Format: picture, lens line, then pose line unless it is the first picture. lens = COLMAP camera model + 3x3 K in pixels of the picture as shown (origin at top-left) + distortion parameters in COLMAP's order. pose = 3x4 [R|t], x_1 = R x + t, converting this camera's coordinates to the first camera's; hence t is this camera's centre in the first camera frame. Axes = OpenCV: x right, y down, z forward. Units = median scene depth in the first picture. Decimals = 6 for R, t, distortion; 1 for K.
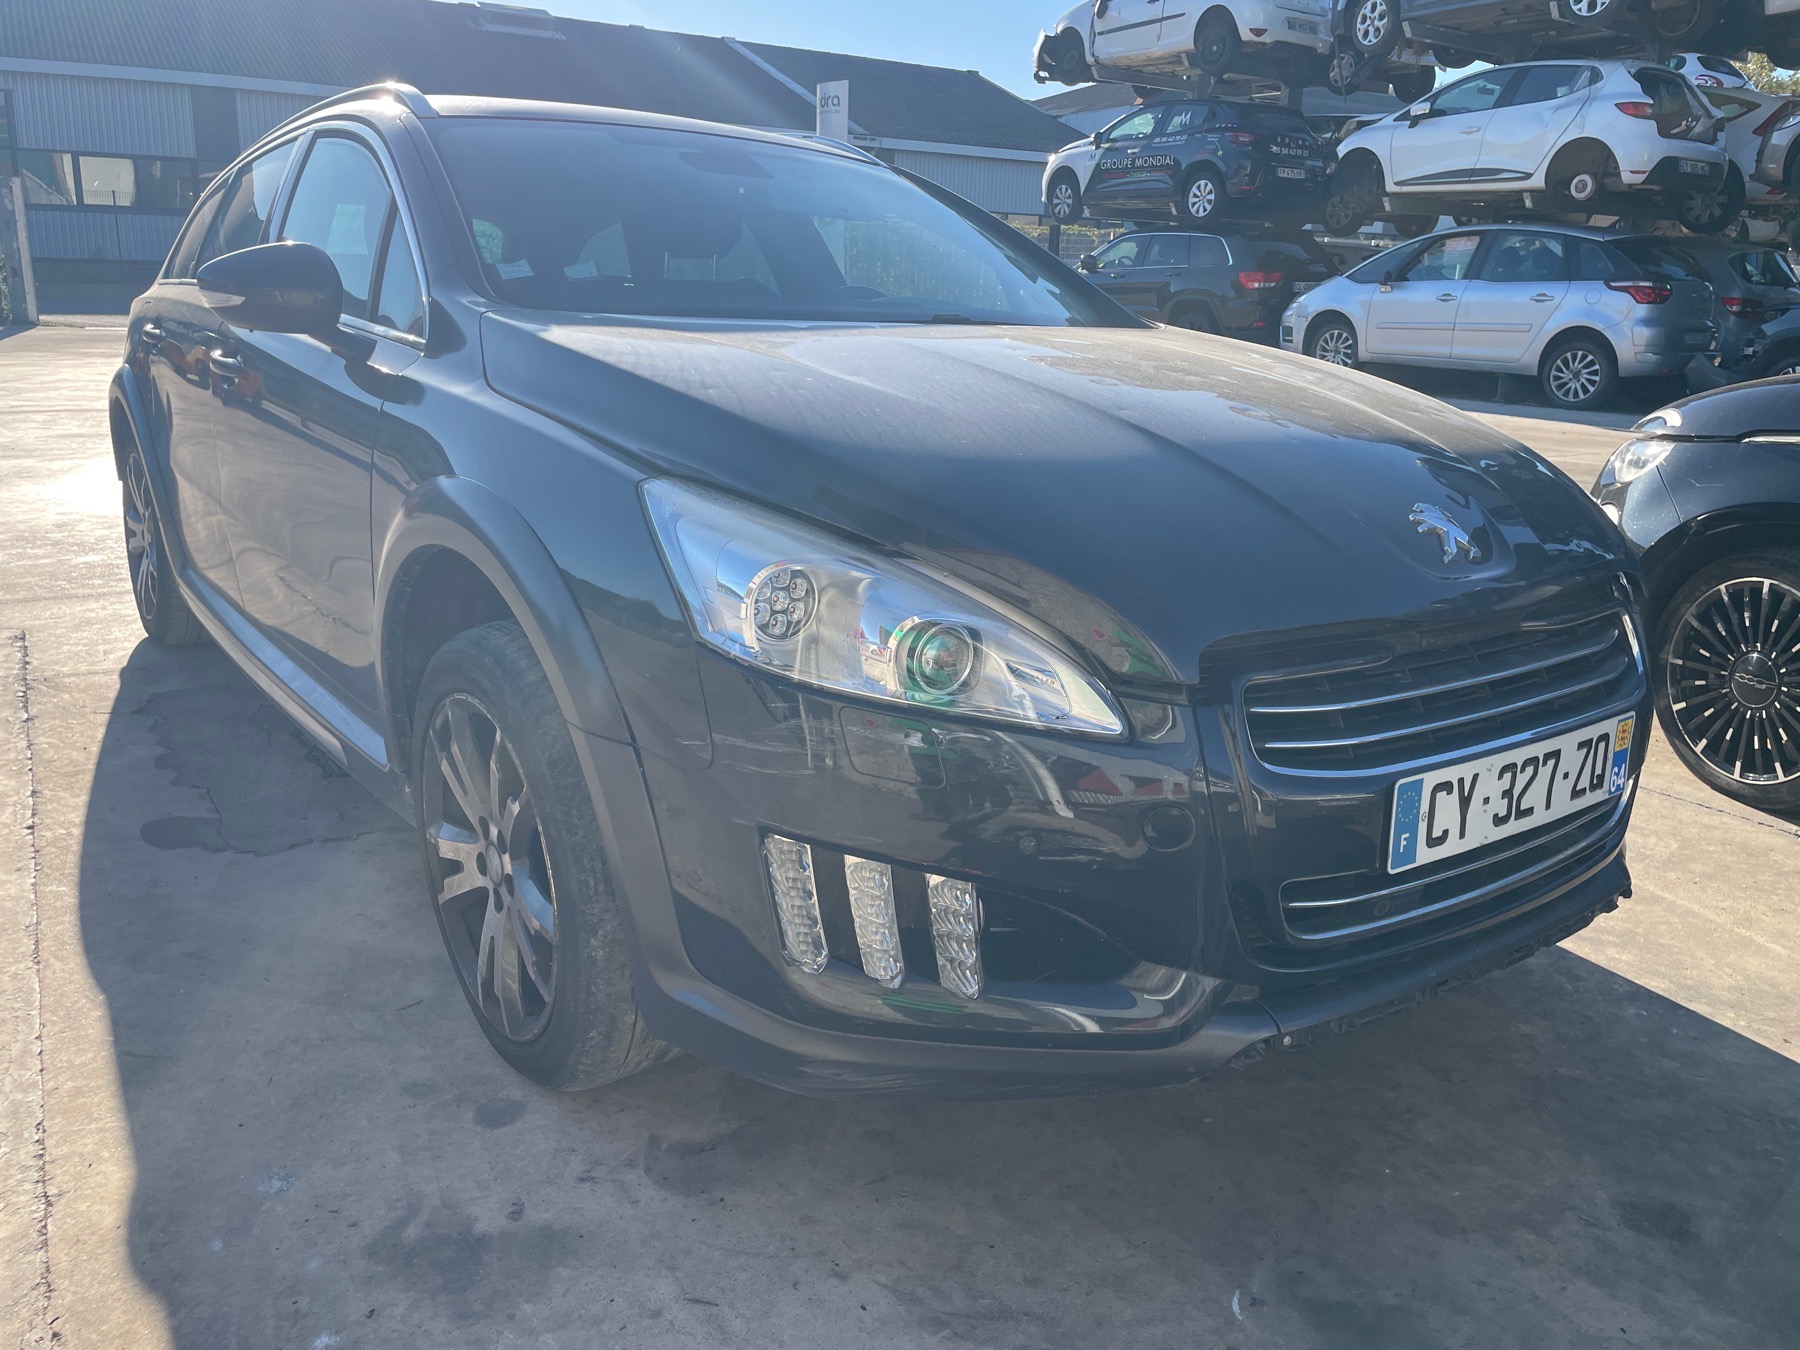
lens RADIAL K [[1357.3, 0, 897.2], [0, 1357.3, 648.3], [0, 0, 1]] dist [0.080982, -0.106887]
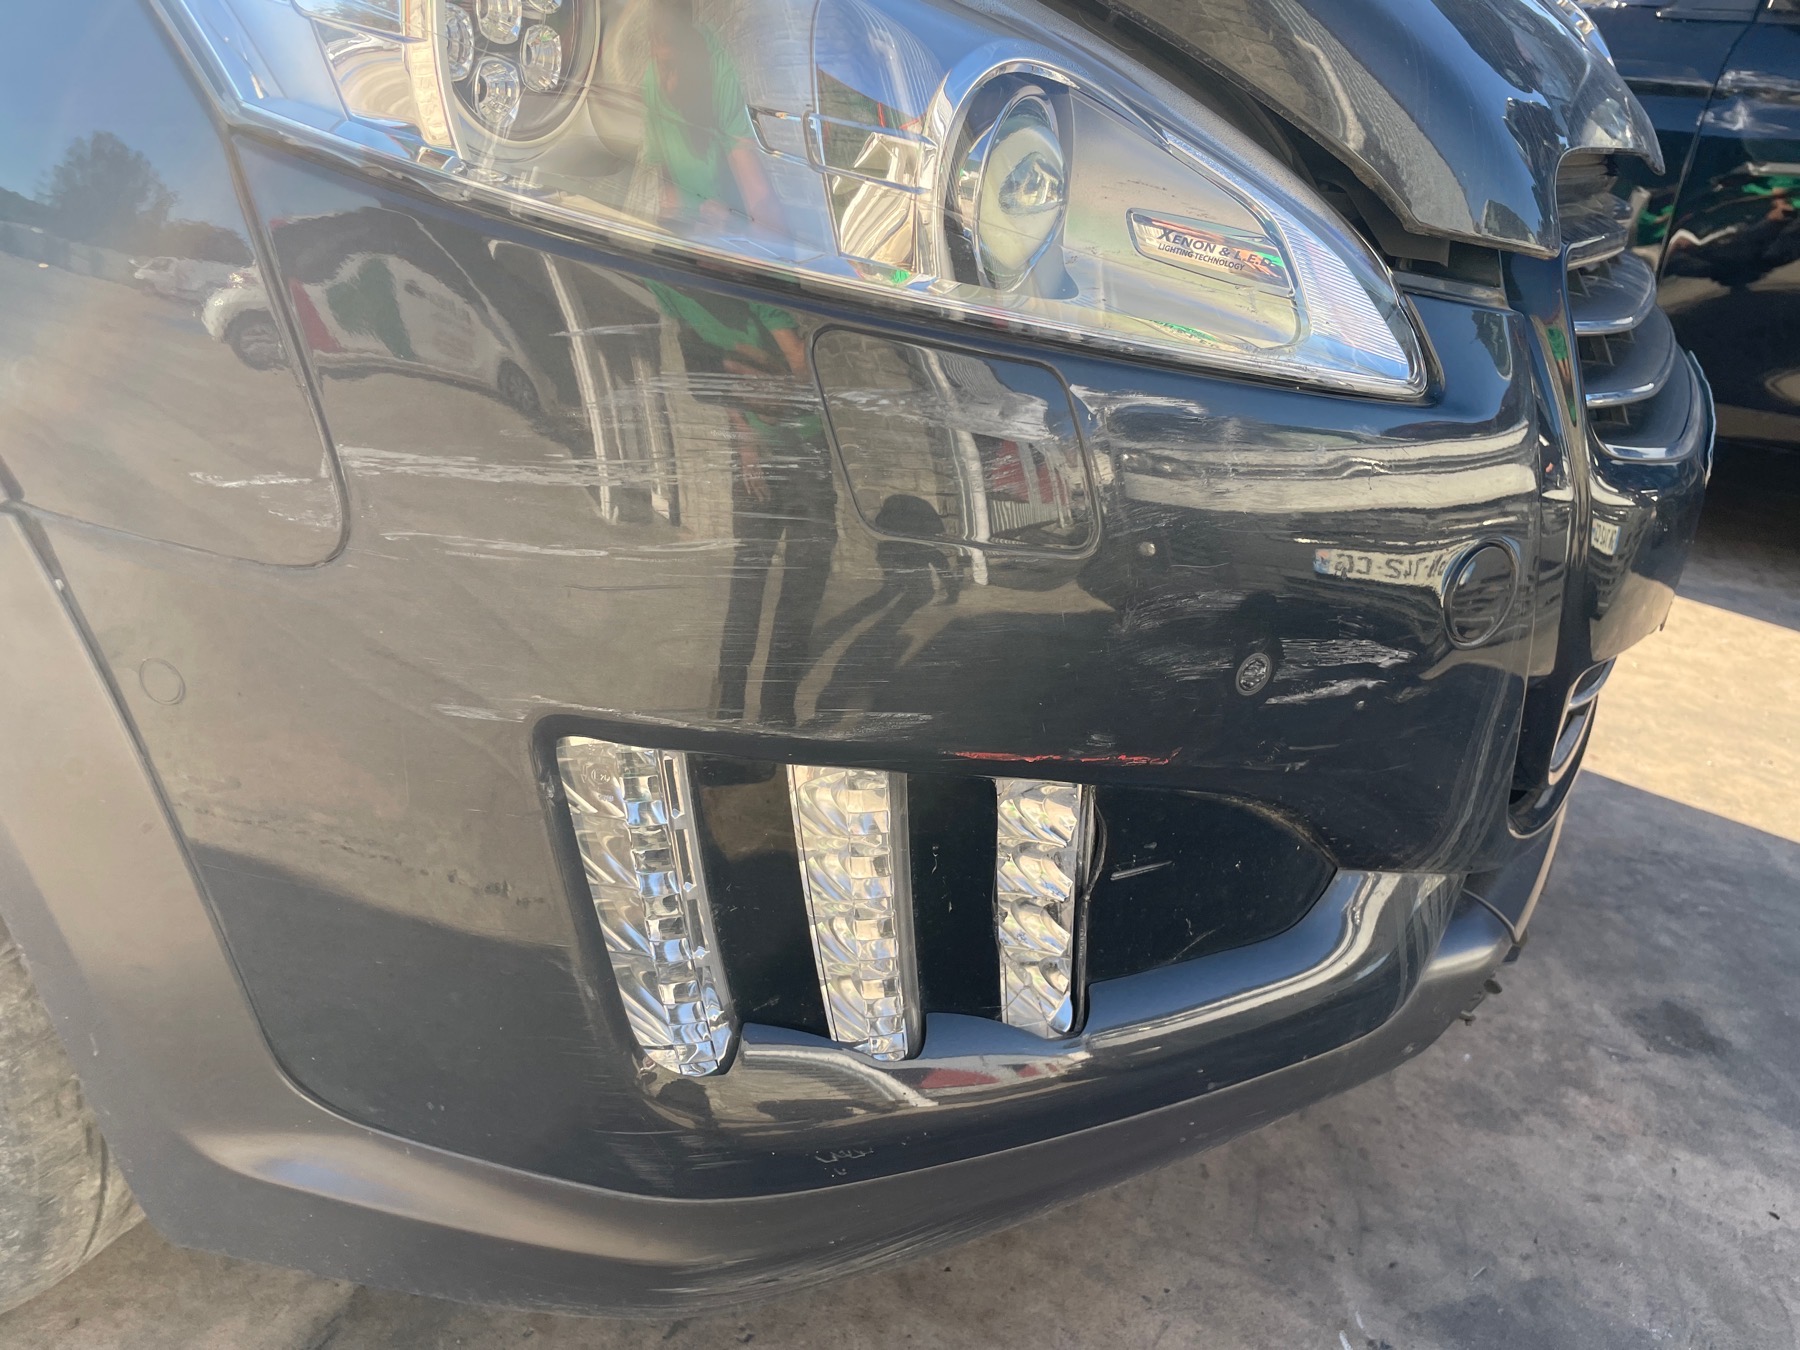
lens RADIAL K [[1354.5, 0, 889.9], [0, 1354.5, 674.5], [0, 0, 1]] dist [0.080562, -0.105255]
pose [[0.892070, -0.130677, 0.432591, -0.019344], [0.040920, 0.976703, 0.210659, 0.006183], [-0.450041, -0.170221, 0.876635, 0.077589]]
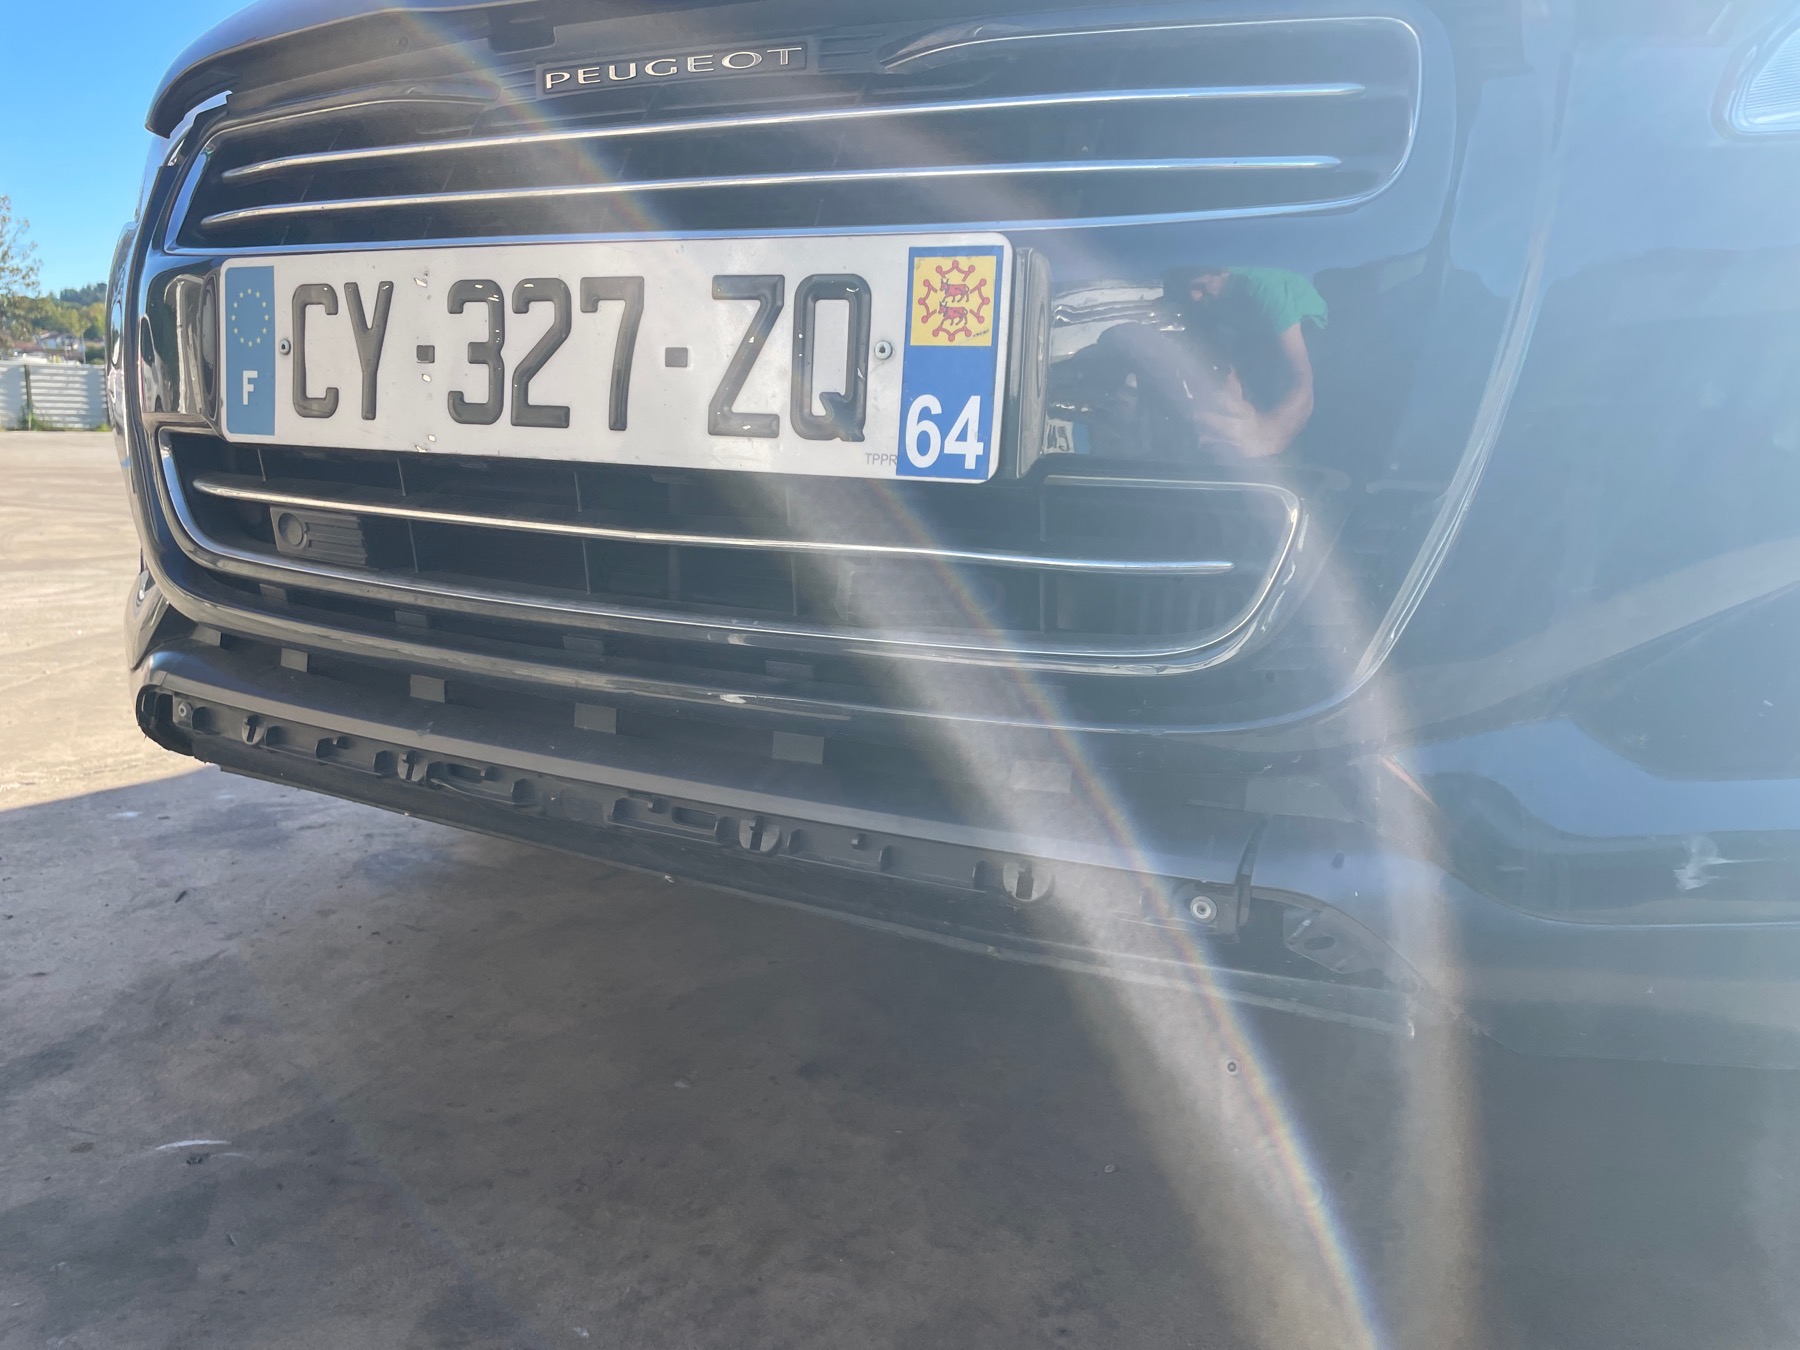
lens RADIAL K [[1354.5, 0, 889.9], [0, 1354.5, 674.5], [0, 0, 1]] dist [0.080562, -0.105255]
pose [[0.437486, 0.131924, -0.889496, 0.117285], [-0.248168, 0.968477, 0.021581, 0.021093], [0.864303, 0.211303, 0.456434, 0.118122]]
